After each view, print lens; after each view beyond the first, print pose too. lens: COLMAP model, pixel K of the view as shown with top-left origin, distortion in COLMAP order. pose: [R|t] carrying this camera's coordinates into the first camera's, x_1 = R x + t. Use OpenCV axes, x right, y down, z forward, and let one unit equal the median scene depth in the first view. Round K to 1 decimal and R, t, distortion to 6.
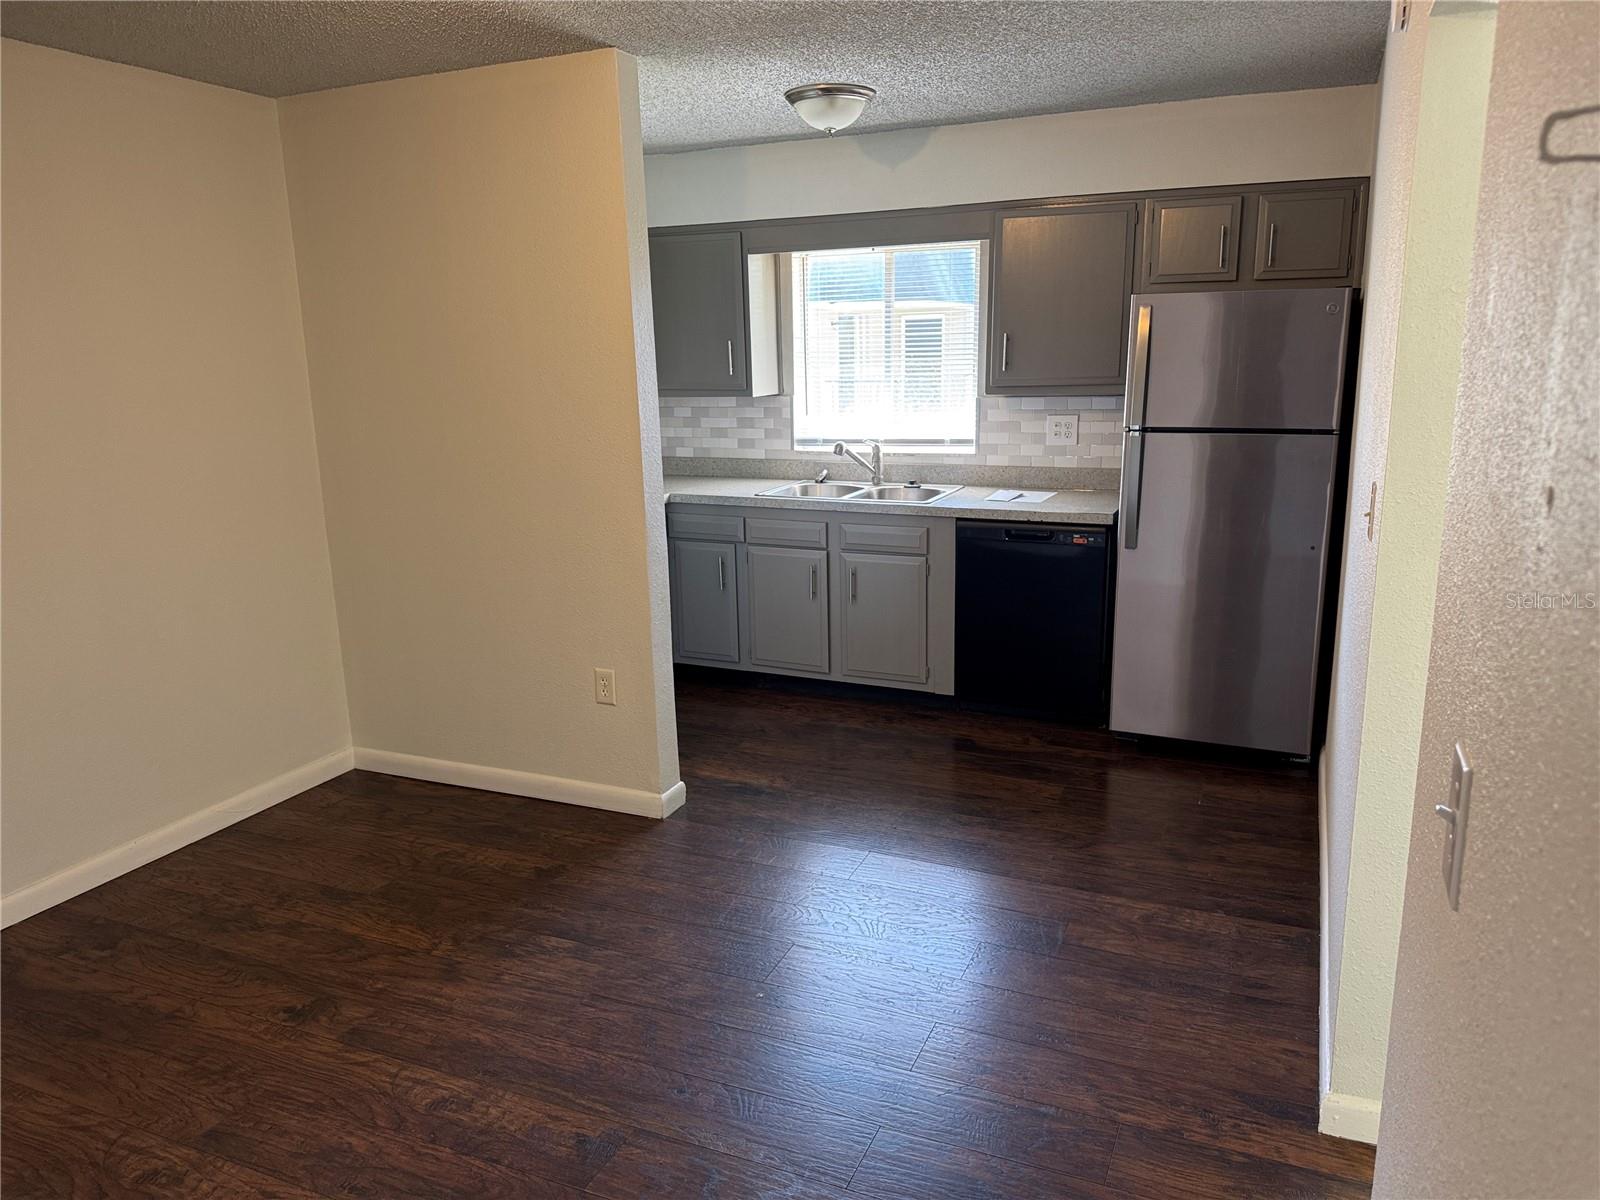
lens RADIAL K [[1136.1, 0, 790.5], [0, 1136.1, 610.4], [0, 0, 1]] dist [0.059176, -0.034525]
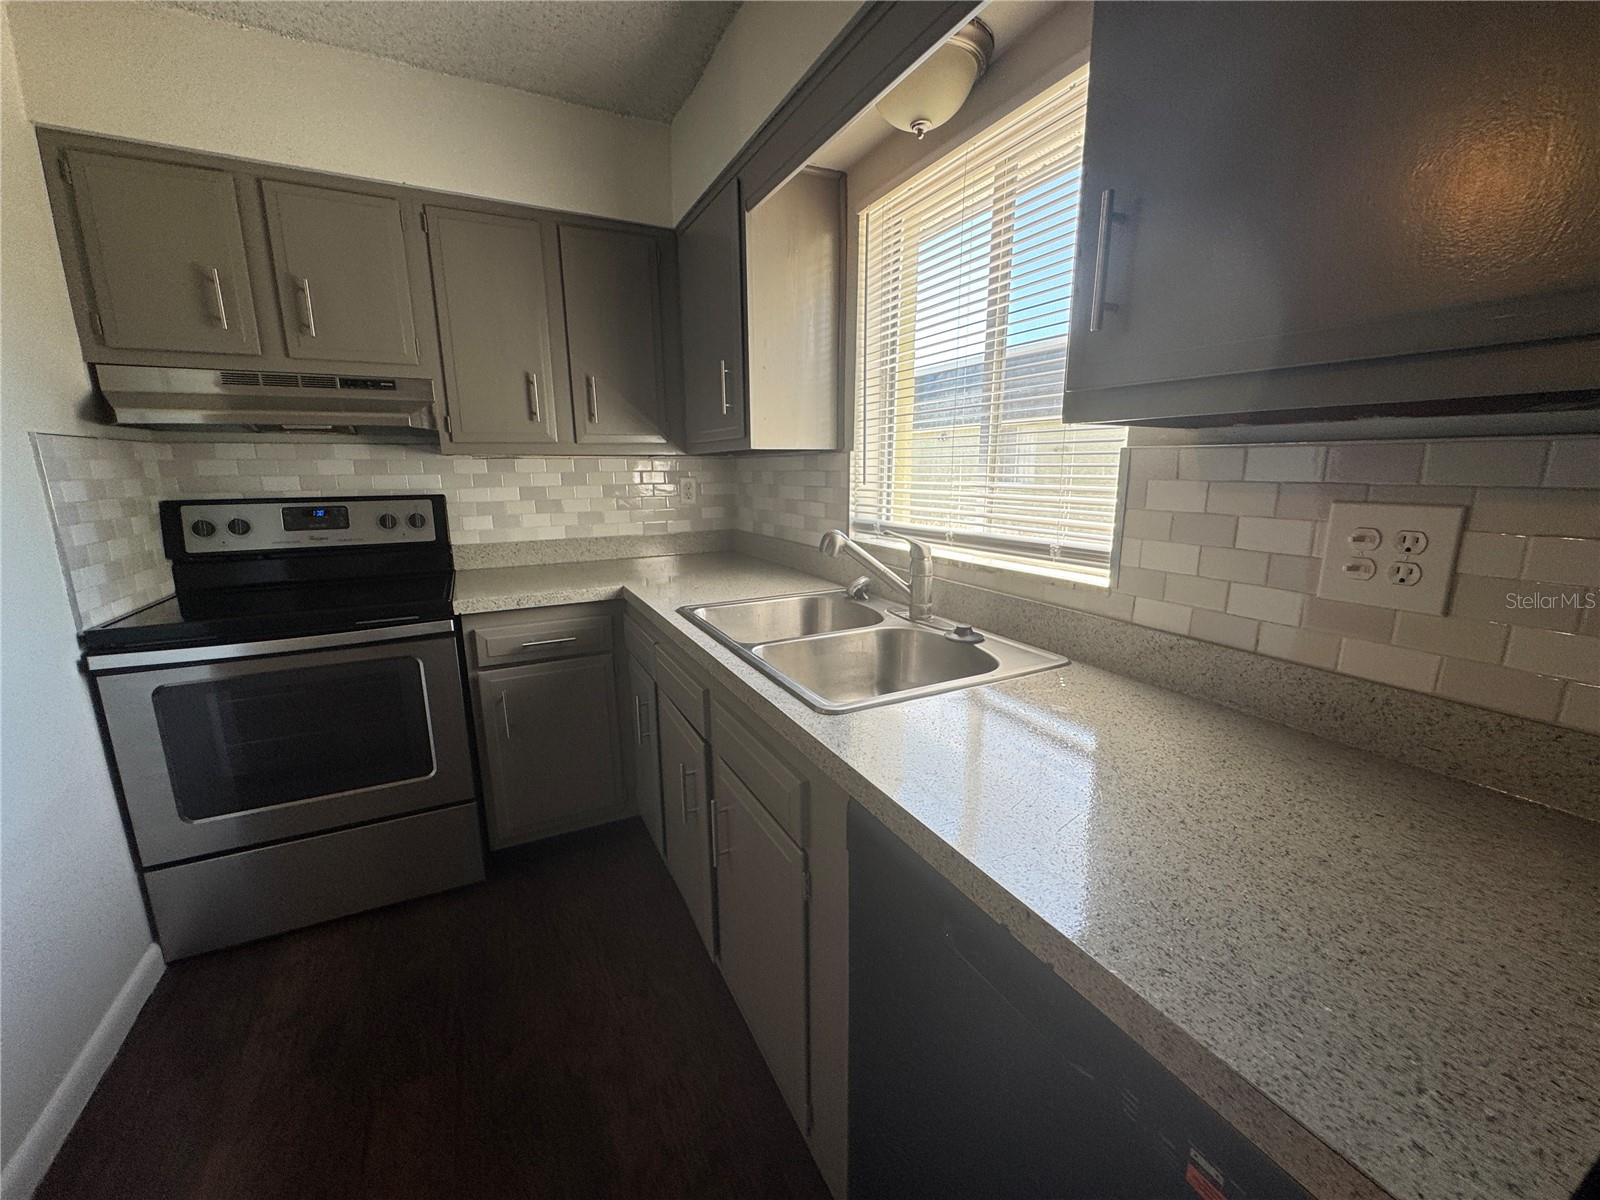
lens RADIAL K [[639.3, 0, 796.5], [0, 639.3, 600.1], [0, 0, 1]] dist [-0.003385, -0.000589]
pose [[0.782049, 0.145347, -0.606031, 0.225137], [-0.153378, 0.987402, 0.038887, -0.132448], [0.604048, 0.062541, 0.794490, 0.796995]]
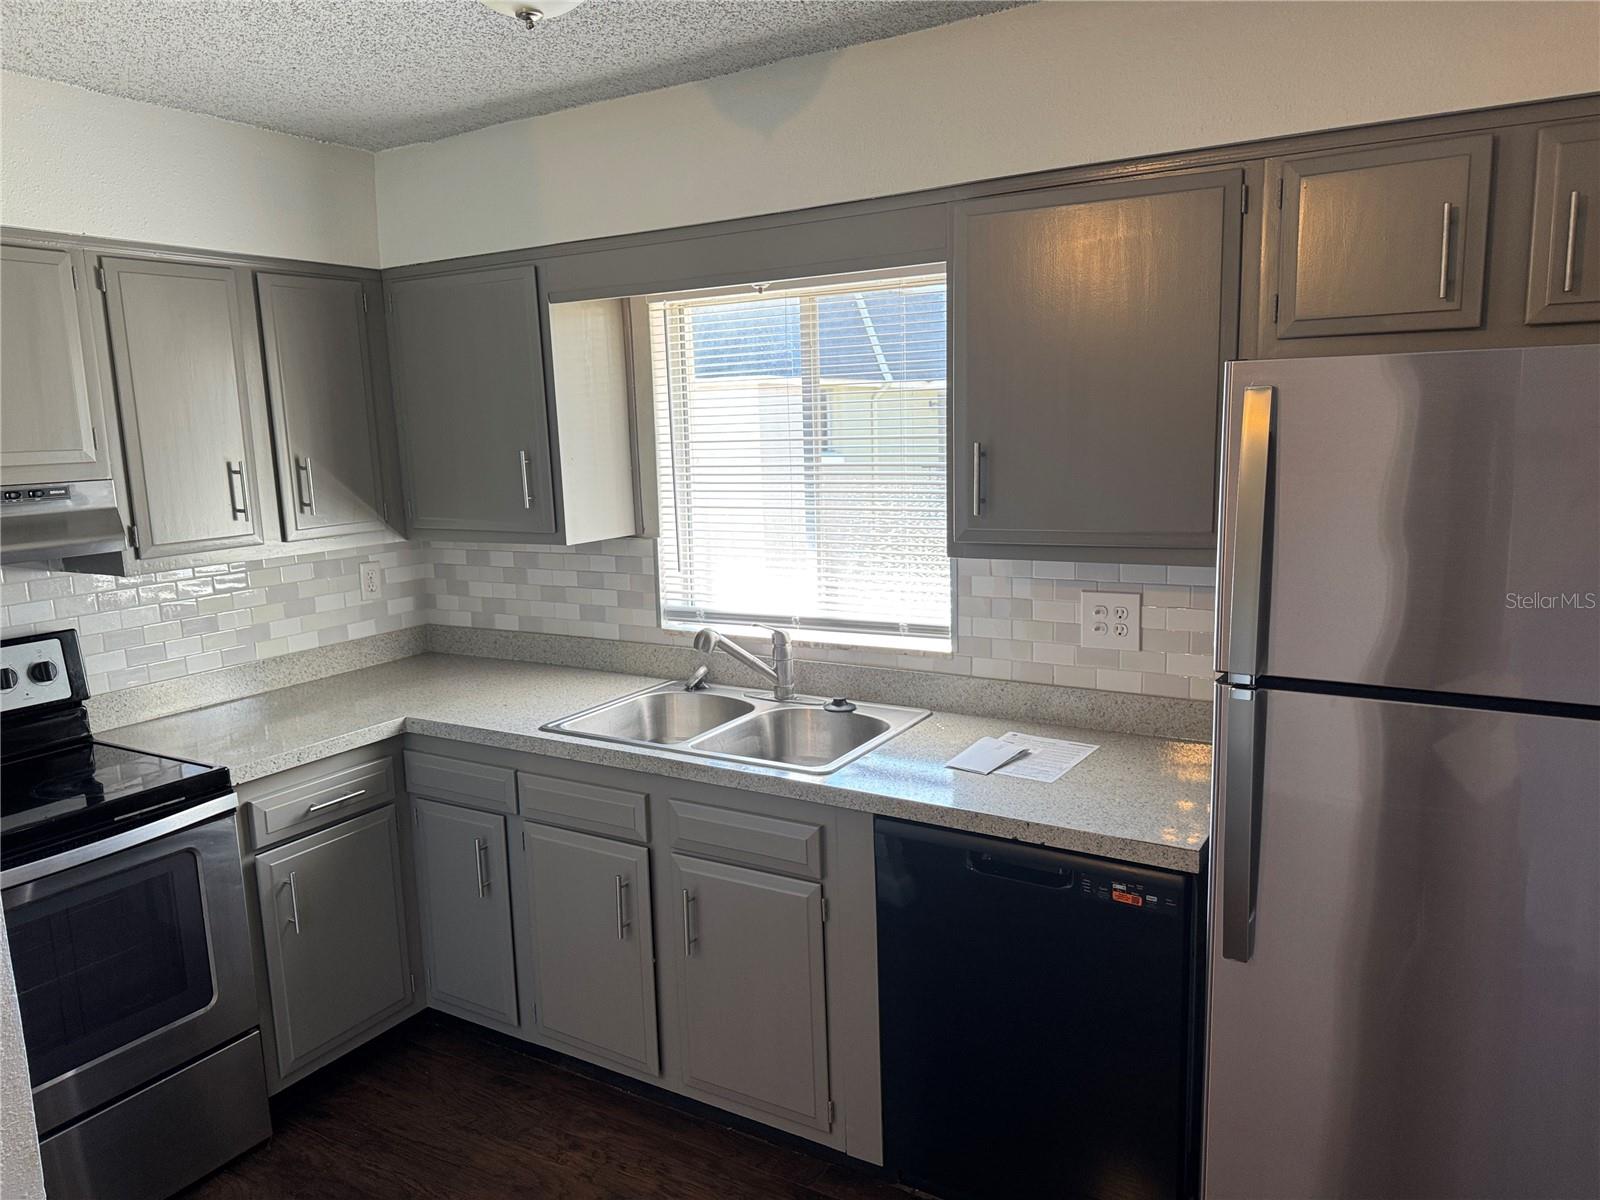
lens RADIAL K [[1136.1, 0, 792.5], [0, 1136.1, 591.4], [0, 0, 1]] dist [0.059176, -0.034525]
pose [[0.992924, 0.007674, -0.118503, 0.159181], [-0.016899, 0.996885, -0.077042, -0.130903], [0.117542, 0.078500, 0.989960, 0.477895]]
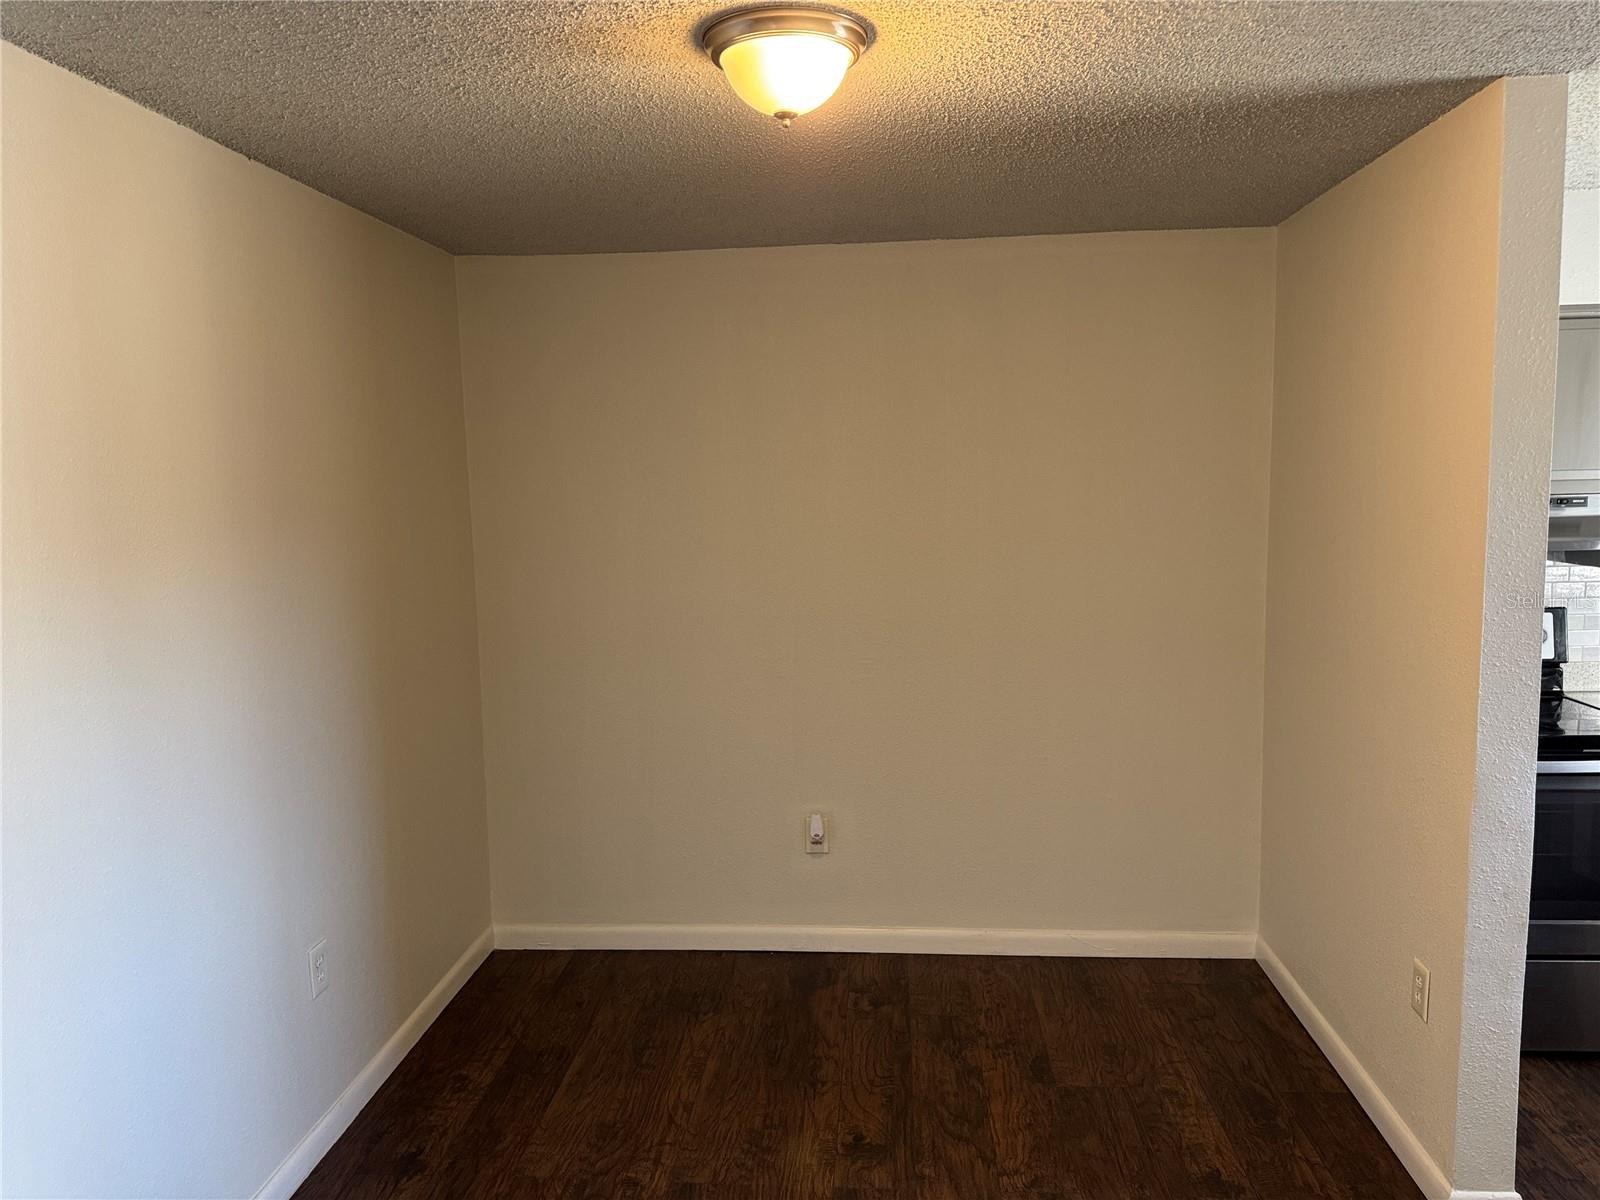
lens RADIAL K [[1136.1, 0, 787.9], [0, 1136.1, 603.2], [0, 0, 1]] dist [0.059176, -0.034525]
pose [[0.344953, 0.125461, -0.930197, 0.253189], [-0.200523, 0.977997, 0.057547, -0.096564], [0.916950, 0.166675, 0.362521, 0.283629]]
